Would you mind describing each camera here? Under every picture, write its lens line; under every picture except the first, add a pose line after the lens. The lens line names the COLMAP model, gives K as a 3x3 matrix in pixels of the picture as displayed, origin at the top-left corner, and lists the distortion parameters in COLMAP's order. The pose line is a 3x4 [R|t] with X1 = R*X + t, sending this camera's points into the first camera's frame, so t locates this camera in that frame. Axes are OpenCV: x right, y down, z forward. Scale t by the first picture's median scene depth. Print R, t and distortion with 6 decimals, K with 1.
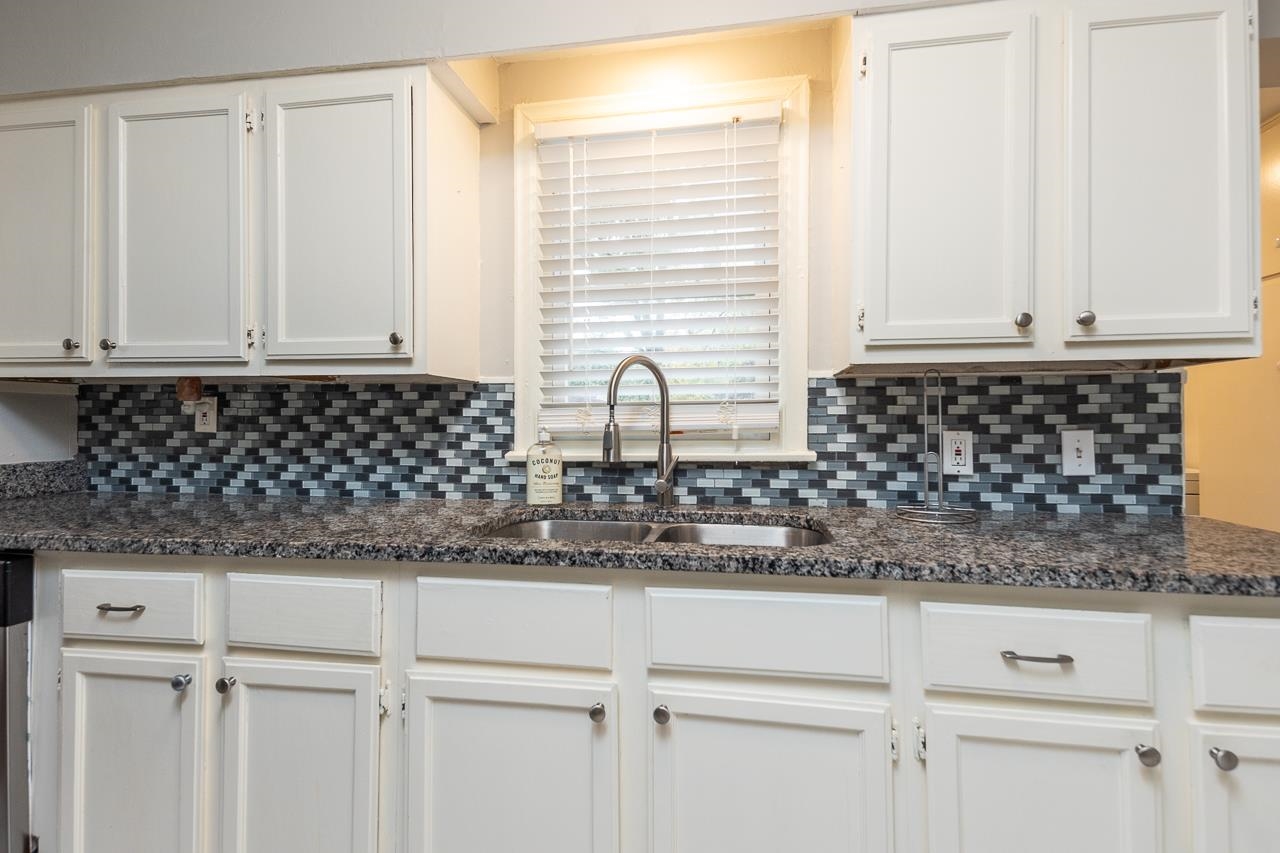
lens RADIAL K [[636.4, 0, 645.9], [0, 636.4, 410.1], [0, 0, 1]] dist [0.056749, -0.025859]
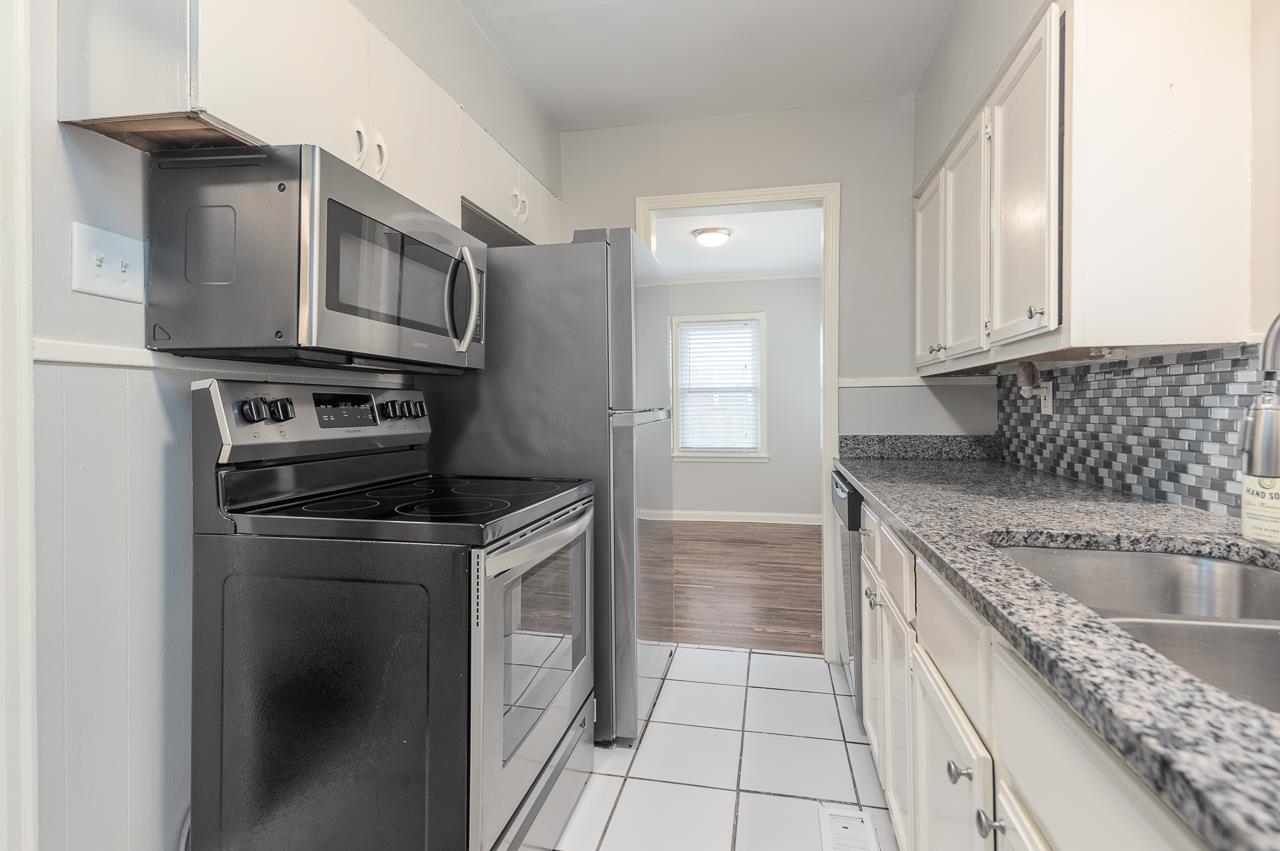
lens RADIAL K [[636.4, 0, 645.9], [0, 636.4, 409.1], [0, 0, 1]] dist [0.056749, -0.025859]
pose [[-0.064482, 0.001532, -0.997918, 0.452579], [0.025559, 0.999673, -0.000117, 0.008647], [0.997591, -0.025513, -0.064500, 0.421209]]
